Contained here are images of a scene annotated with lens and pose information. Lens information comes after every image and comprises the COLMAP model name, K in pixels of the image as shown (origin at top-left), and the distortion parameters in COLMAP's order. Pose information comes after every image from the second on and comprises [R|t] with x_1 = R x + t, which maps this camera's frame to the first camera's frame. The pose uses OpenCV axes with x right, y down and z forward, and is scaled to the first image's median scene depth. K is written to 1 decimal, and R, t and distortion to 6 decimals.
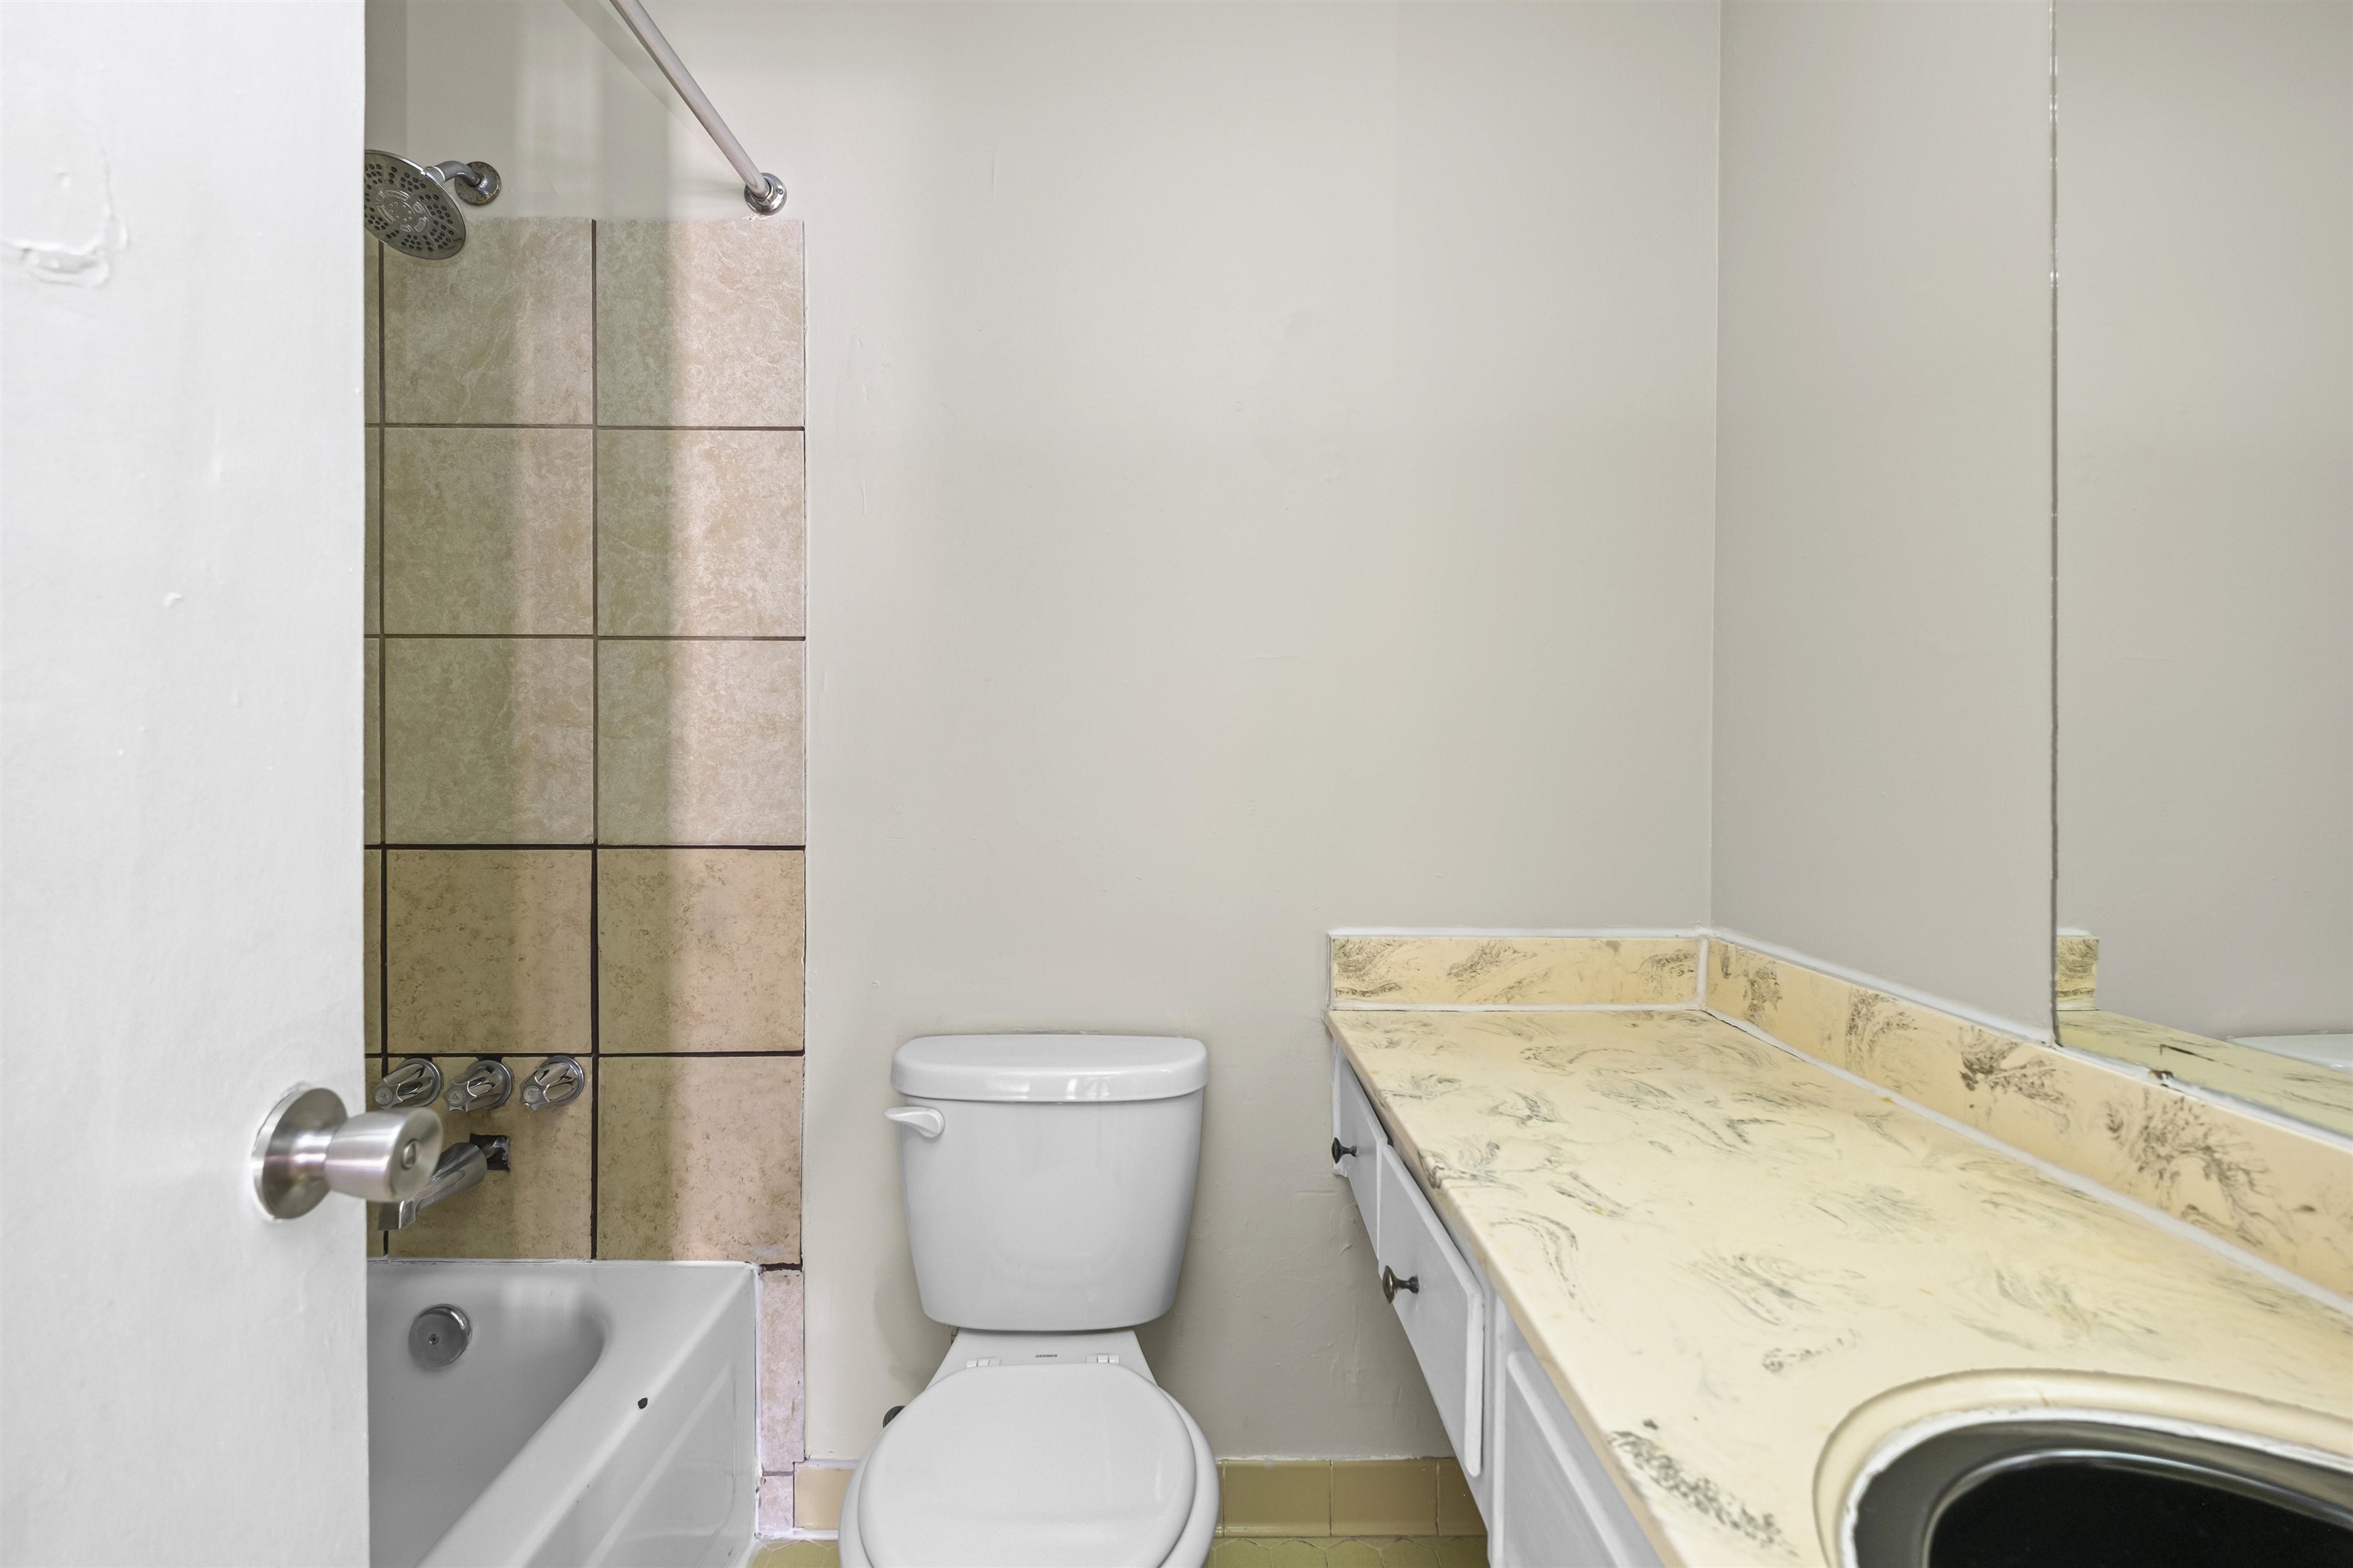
lens RADIAL K [[1042.3, 0, 1165.6], [0, 1042.3, 764.9], [0, 0, 1]] dist [0.005700, -0.005327]
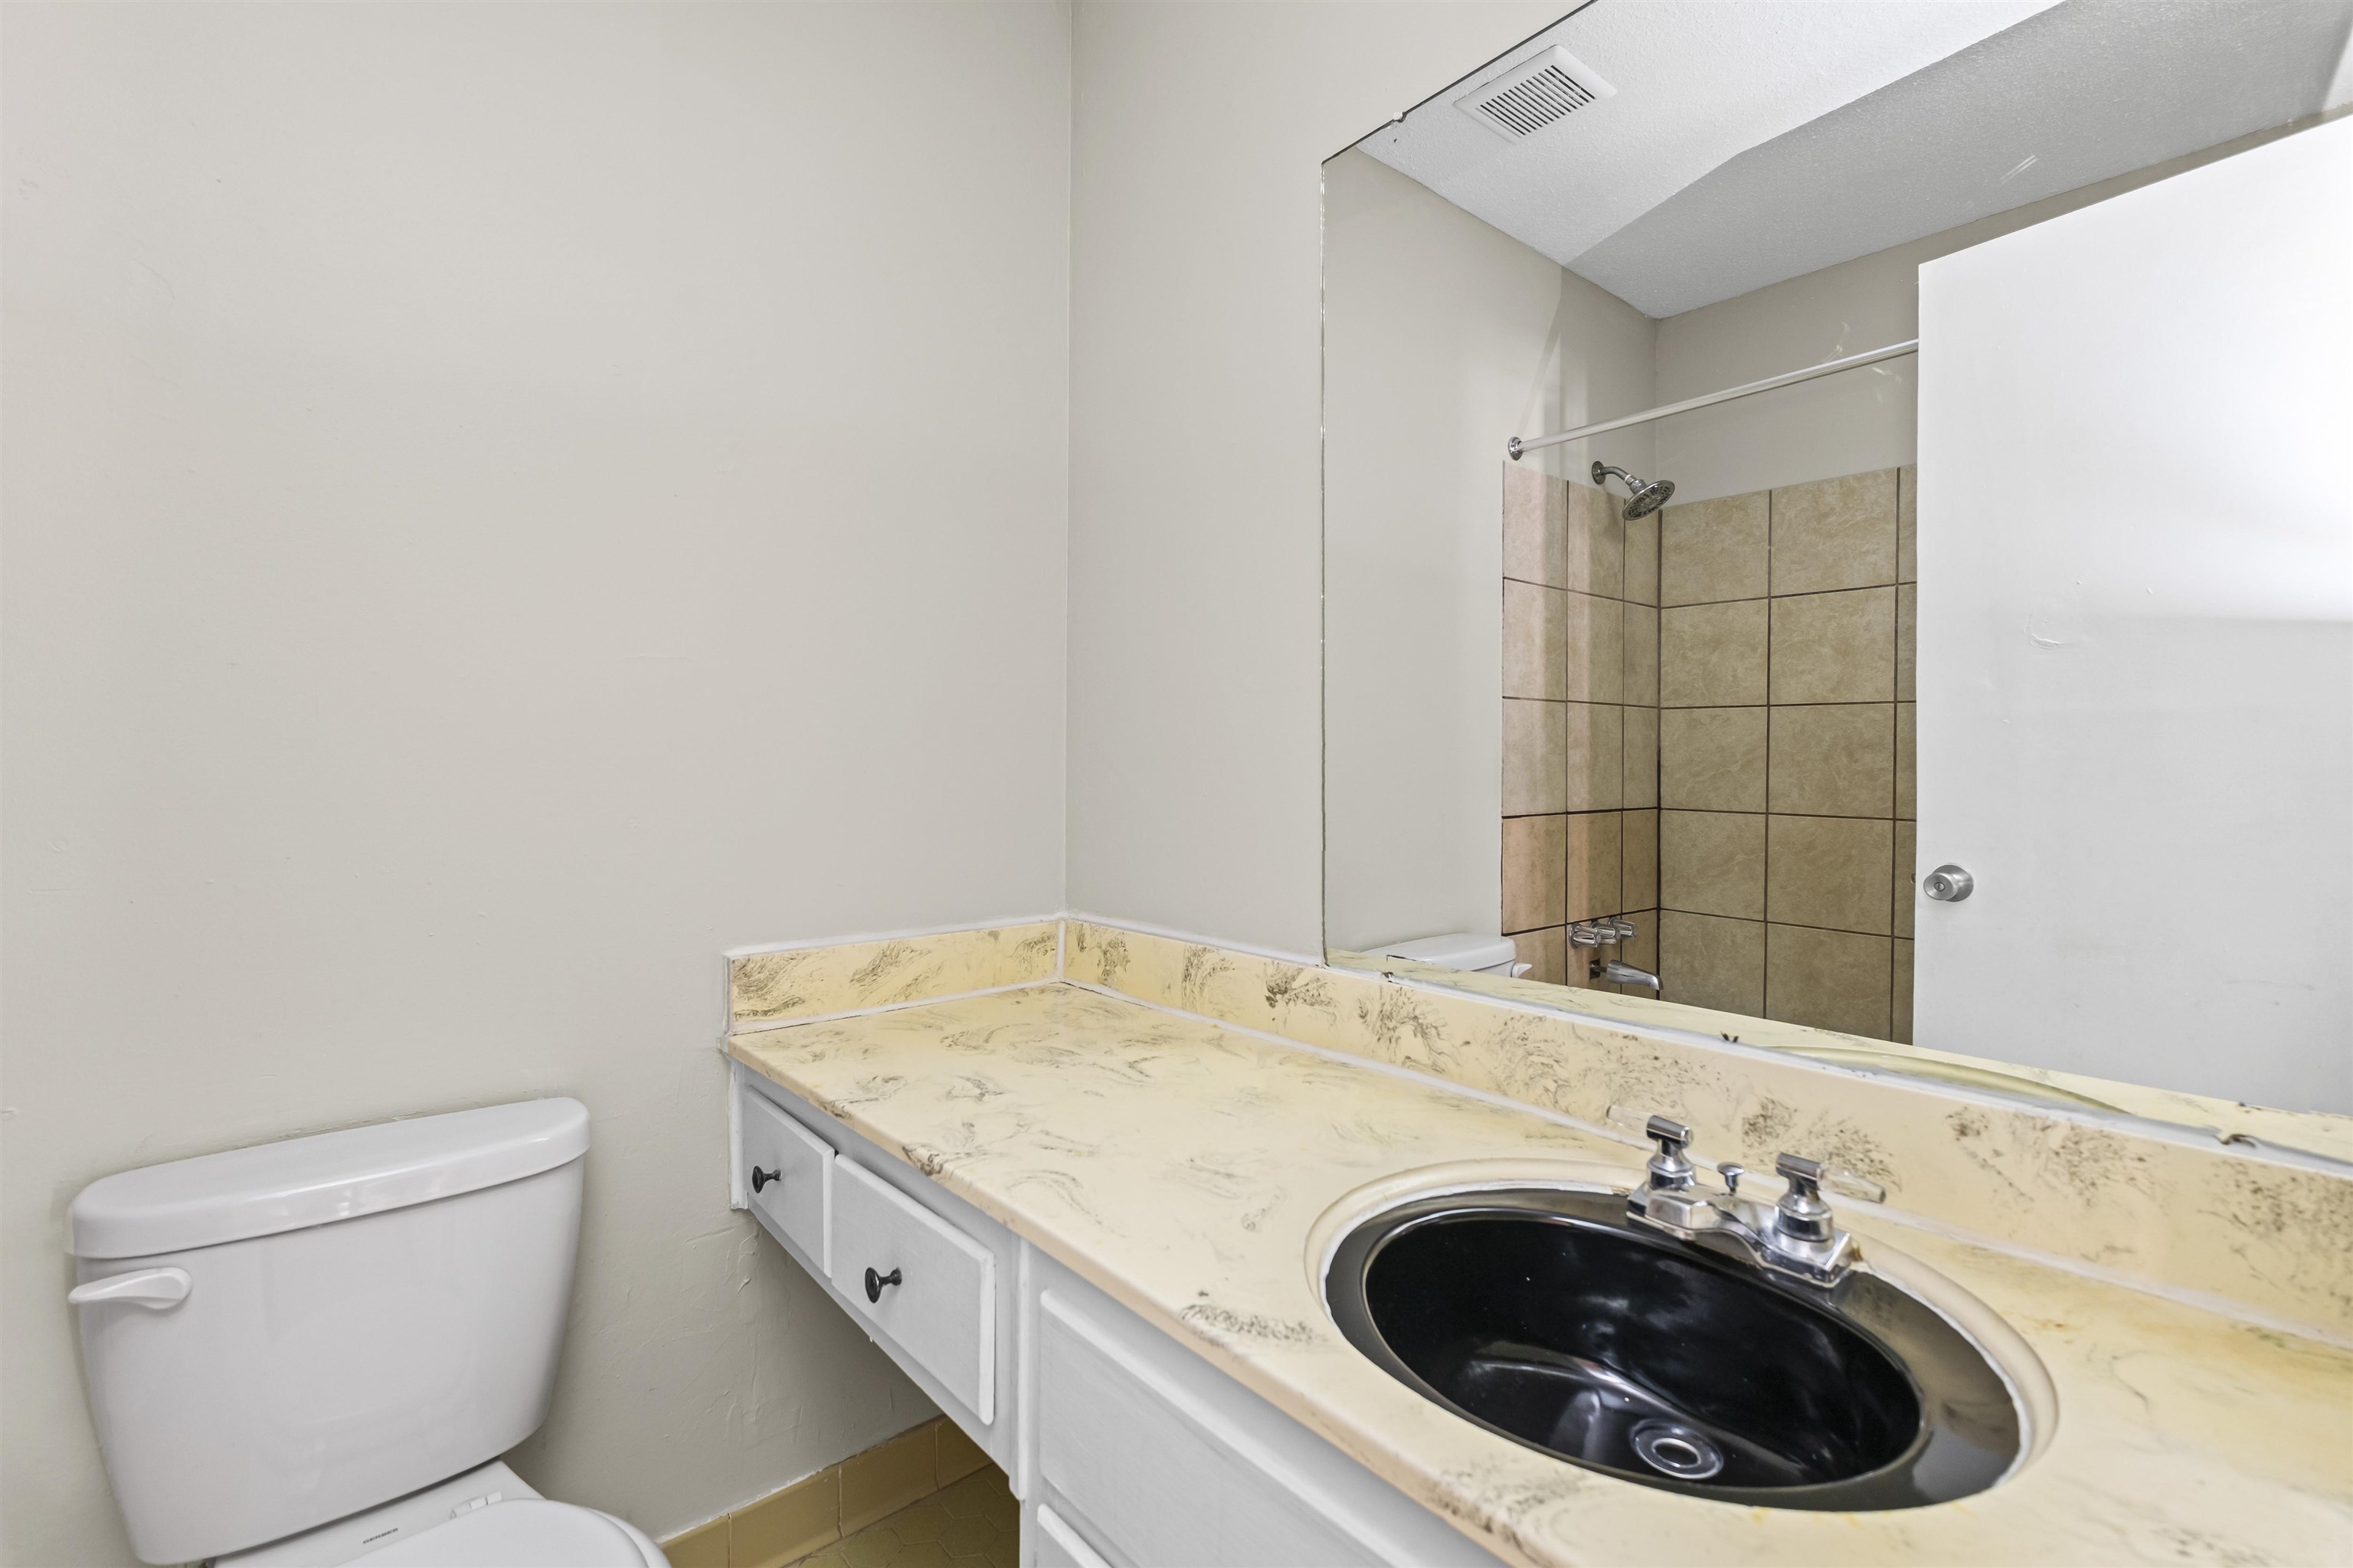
lens RADIAL K [[1042.3, 0, 1171.4], [0, 1042.3, 774.9], [0, 0, 1]] dist [0.005700, -0.005327]
pose [[0.770008, -0.009232, 0.637968, -0.185378], [0.008792, 0.999954, 0.003859, -0.001503], [-0.637974, 0.002637, 0.770053, 0.024446]]
